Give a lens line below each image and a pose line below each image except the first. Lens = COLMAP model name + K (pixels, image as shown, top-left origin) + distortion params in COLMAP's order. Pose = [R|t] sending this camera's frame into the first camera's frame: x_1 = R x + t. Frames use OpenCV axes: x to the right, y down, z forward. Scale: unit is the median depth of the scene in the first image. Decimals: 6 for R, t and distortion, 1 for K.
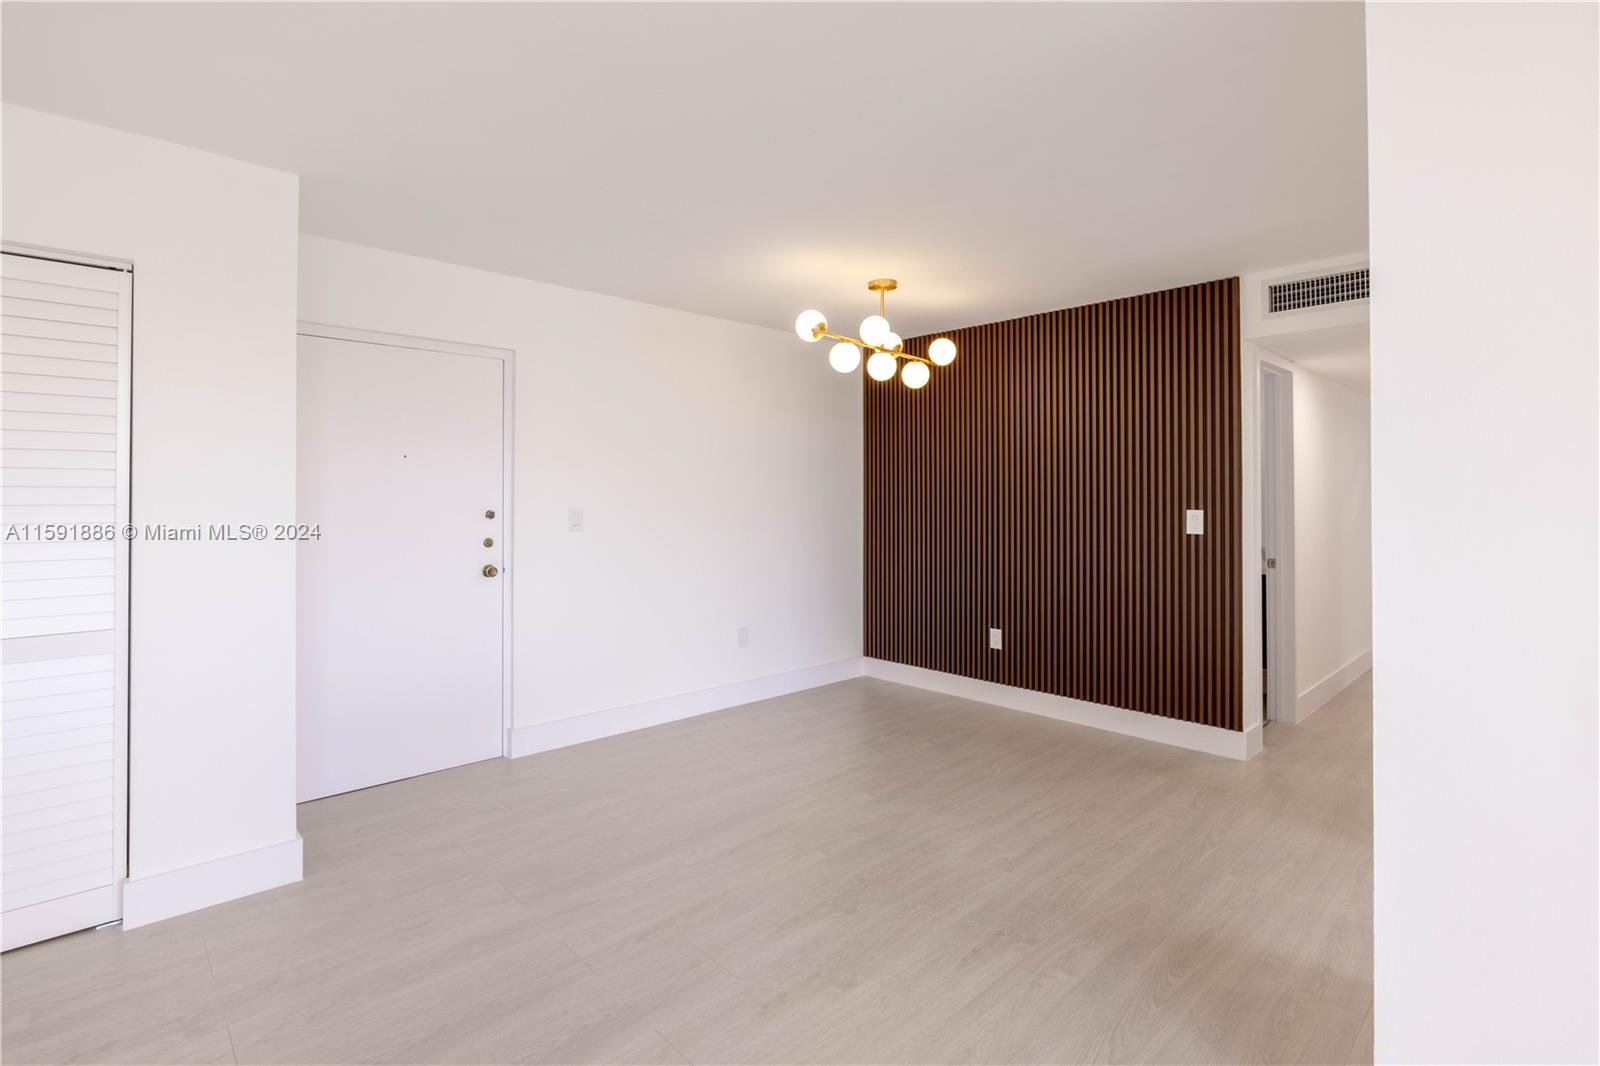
lens RADIAL K [[758.9, 0, 792.9], [0, 758.9, 517.4], [0, 0, 1]] dist [0.002701, 0.000422]
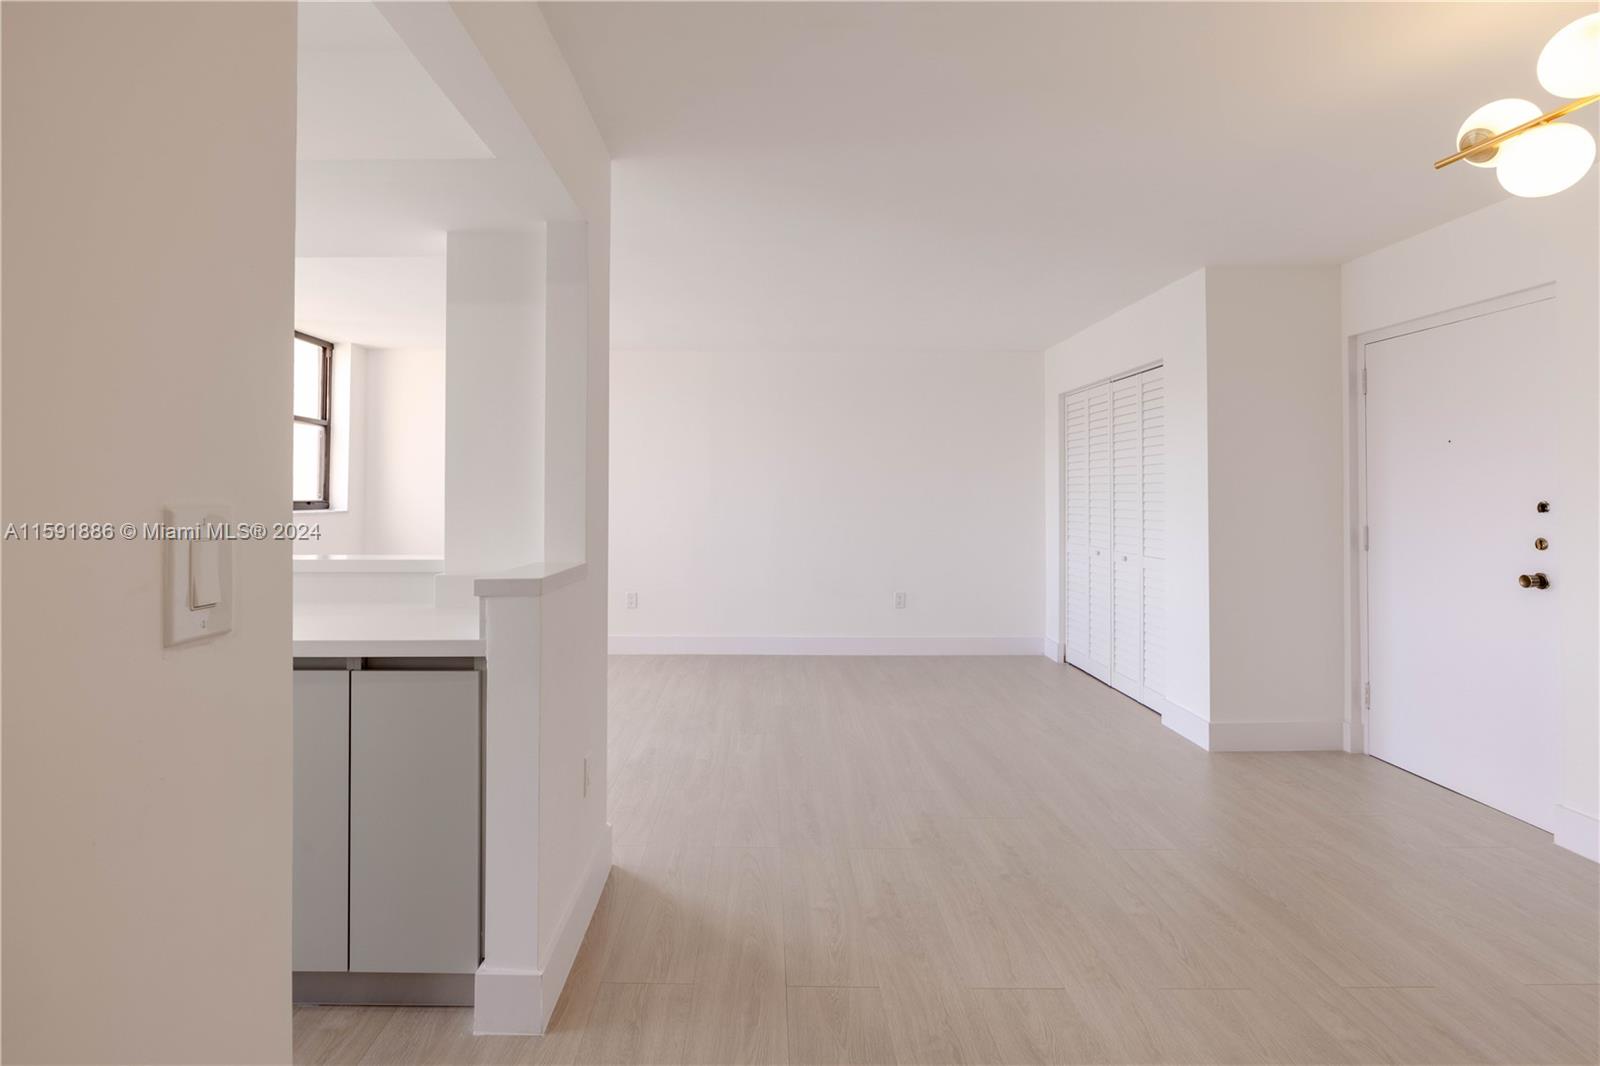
lens RADIAL K [[758.9, 0, 793.7], [0, 758.9, 520.0], [0, 0, 1]] dist [0.002701, 0.000422]
pose [[-0.676356, 0.013933, -0.736443, 1.070971], [-0.004619, 0.999721, 0.023156, -0.008431], [0.736560, 0.019063, -0.676103, 1.514788]]
